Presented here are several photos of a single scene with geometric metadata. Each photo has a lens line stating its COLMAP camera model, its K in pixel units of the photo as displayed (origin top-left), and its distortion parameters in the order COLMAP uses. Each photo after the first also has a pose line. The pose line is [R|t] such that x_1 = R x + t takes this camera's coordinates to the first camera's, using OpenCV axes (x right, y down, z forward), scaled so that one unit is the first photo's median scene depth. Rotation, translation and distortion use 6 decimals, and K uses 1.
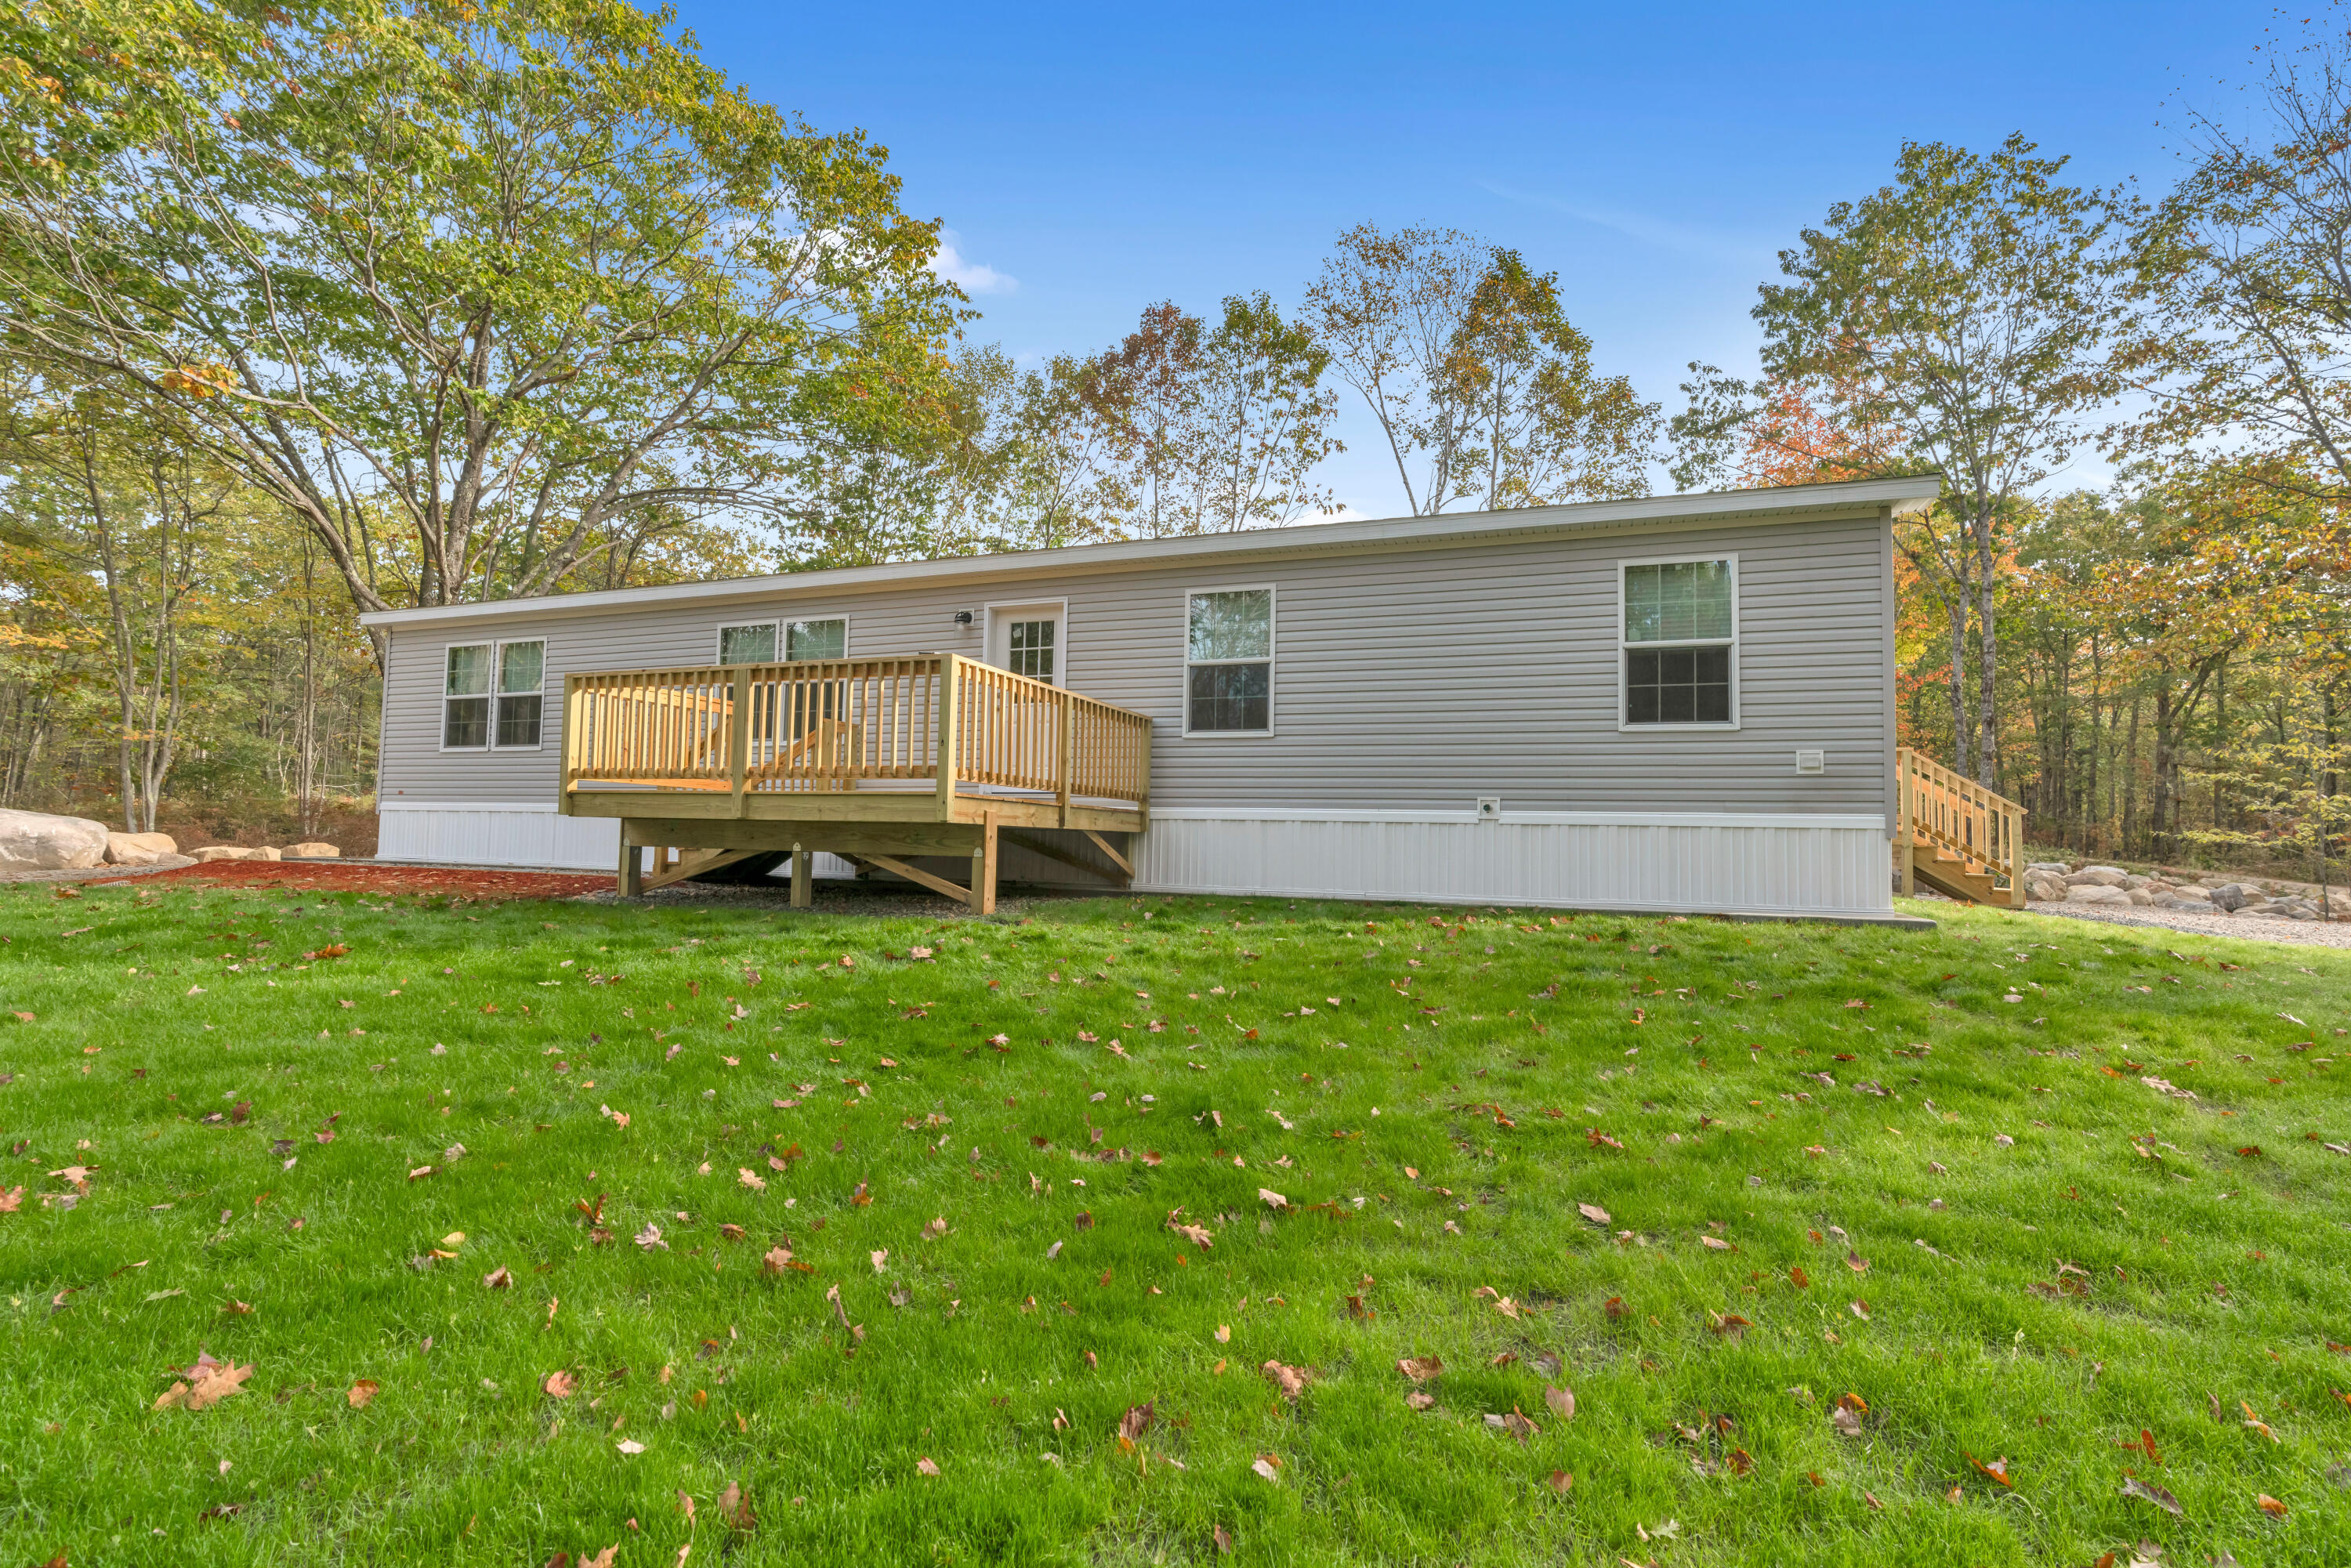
lens RADIAL K [[1045.2, 0, 1175.5], [0, 1045.2, 784.0], [0, 0, 1]] dist [0.000992, 0.000049]
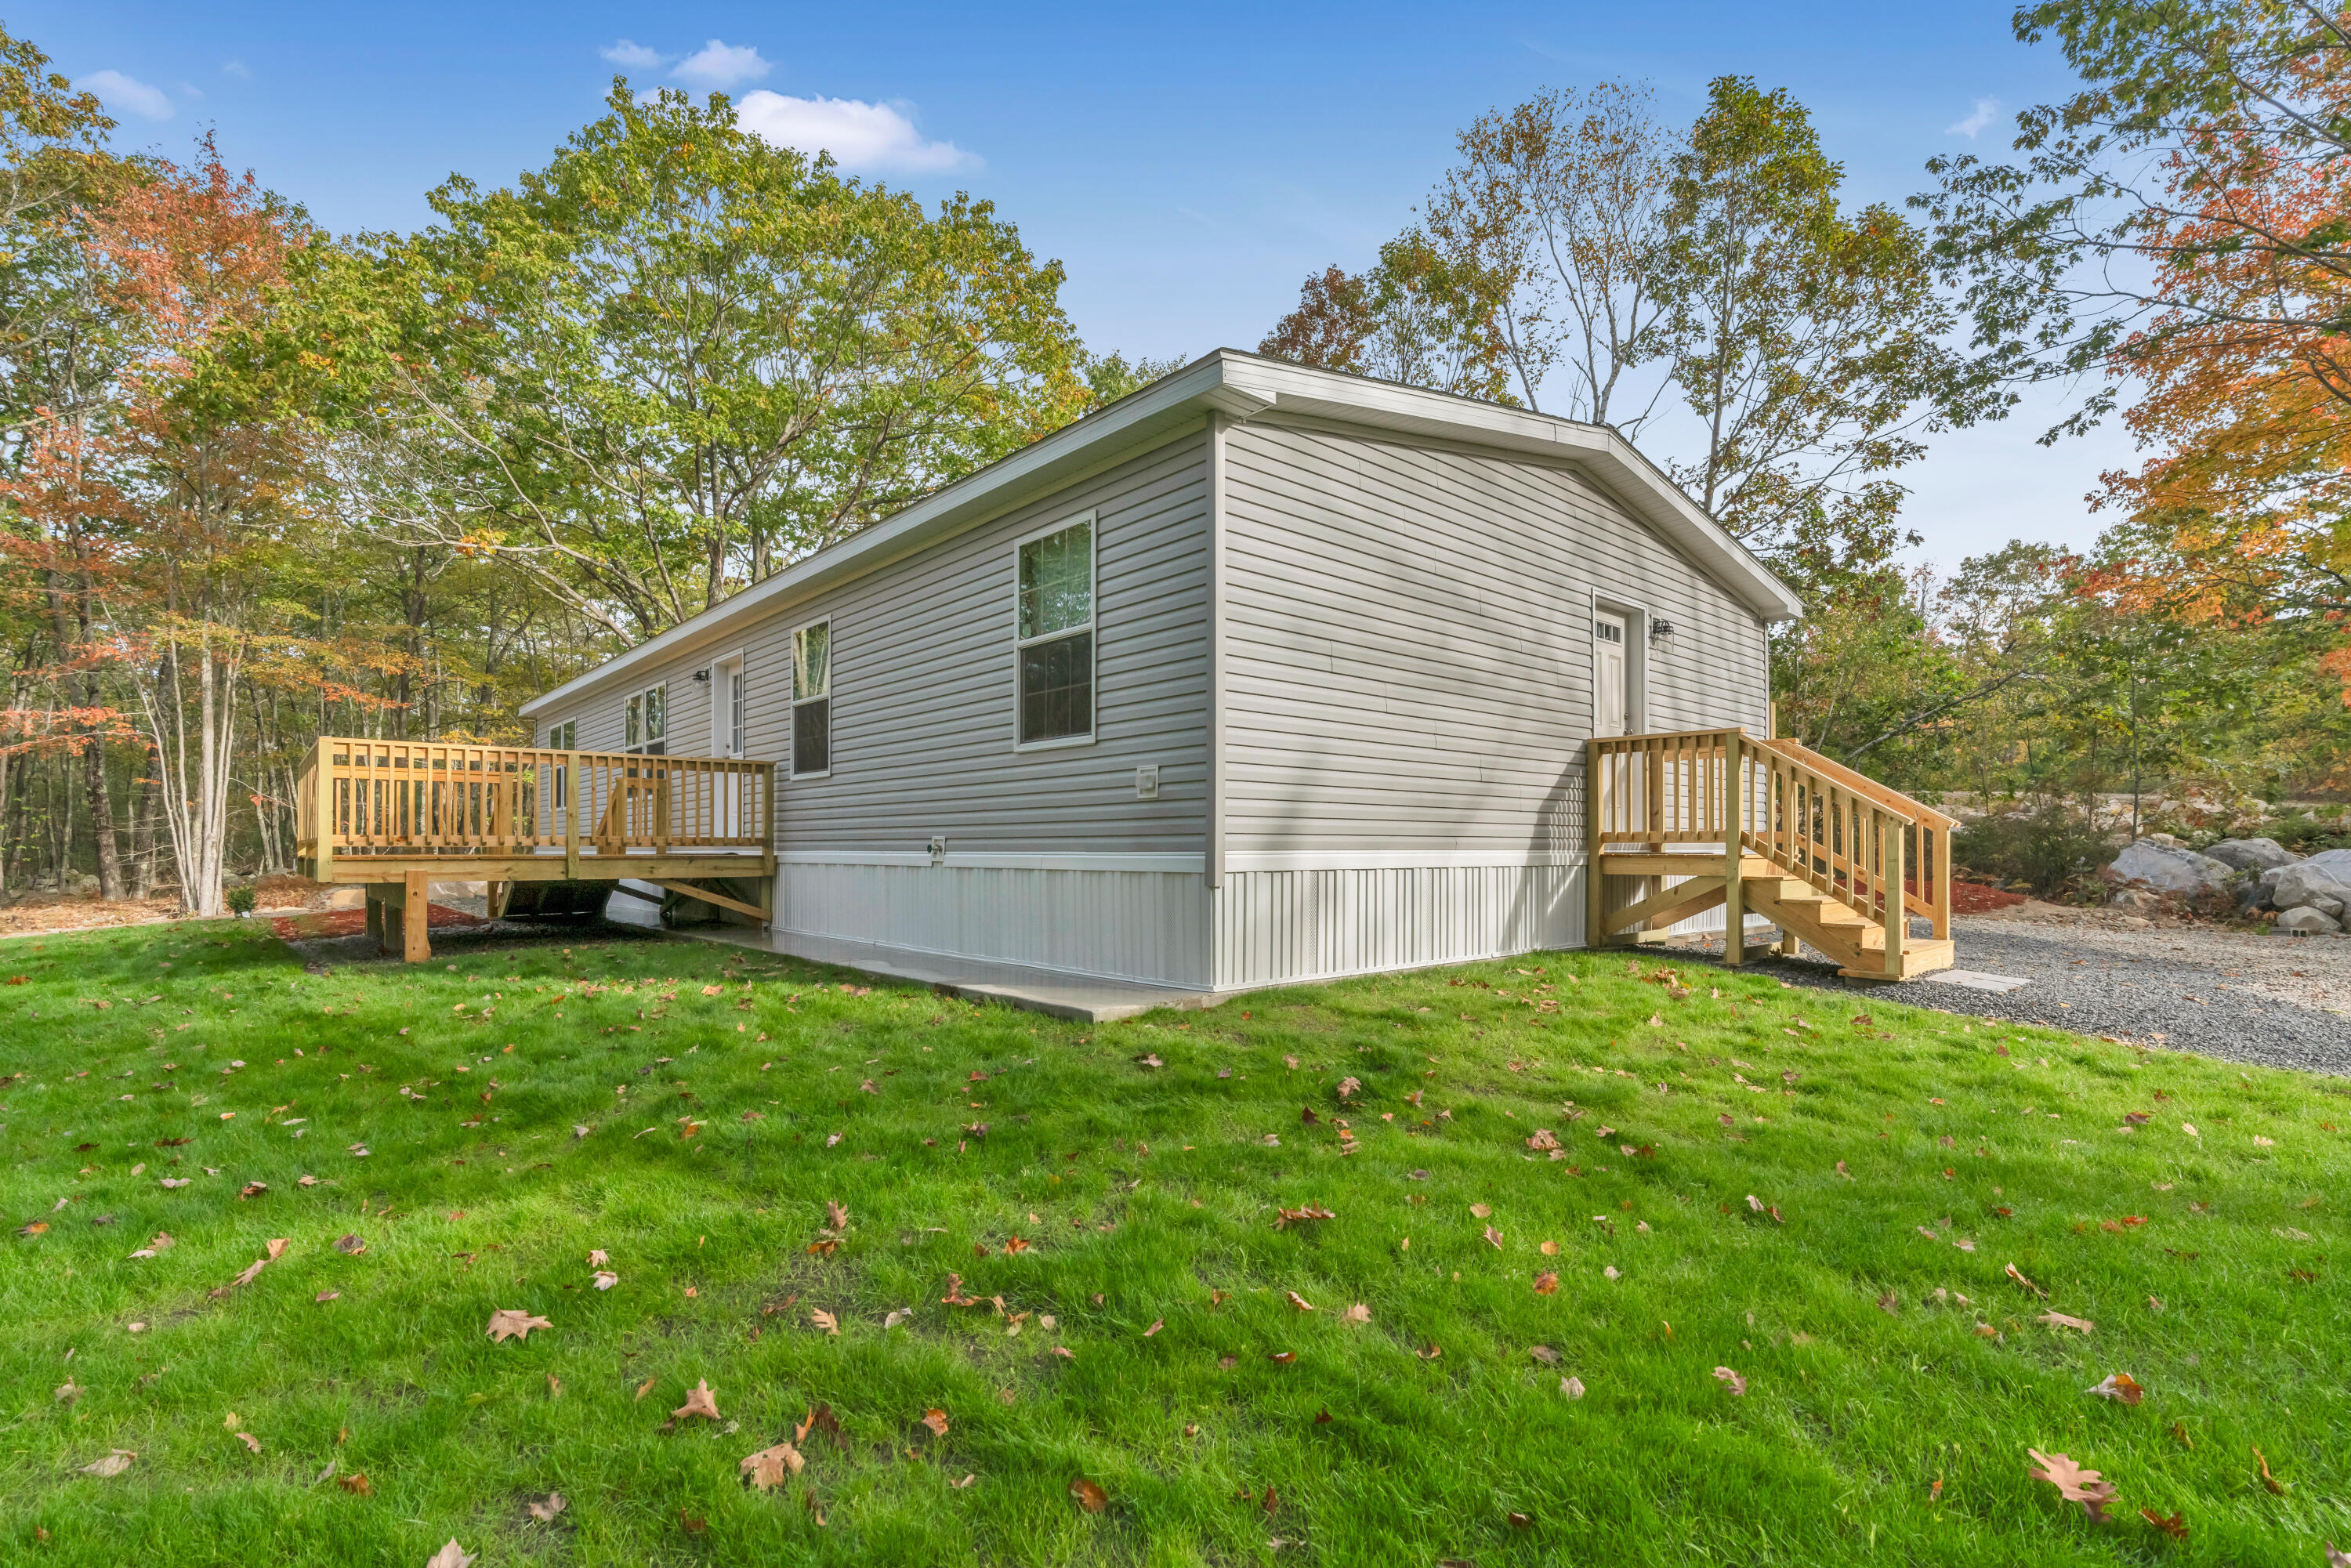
lens RADIAL K [[1068.8, 0, 1175.4], [0, 1068.8, 845.1], [0, 0, 1]] dist [-0.002017, -0.000259]
pose [[0.882812, -0.024756, -0.469073, 0.850710], [0.045475, 0.998424, 0.032893, -0.000126], [0.467519, -0.050370, 0.882547, 0.290992]]
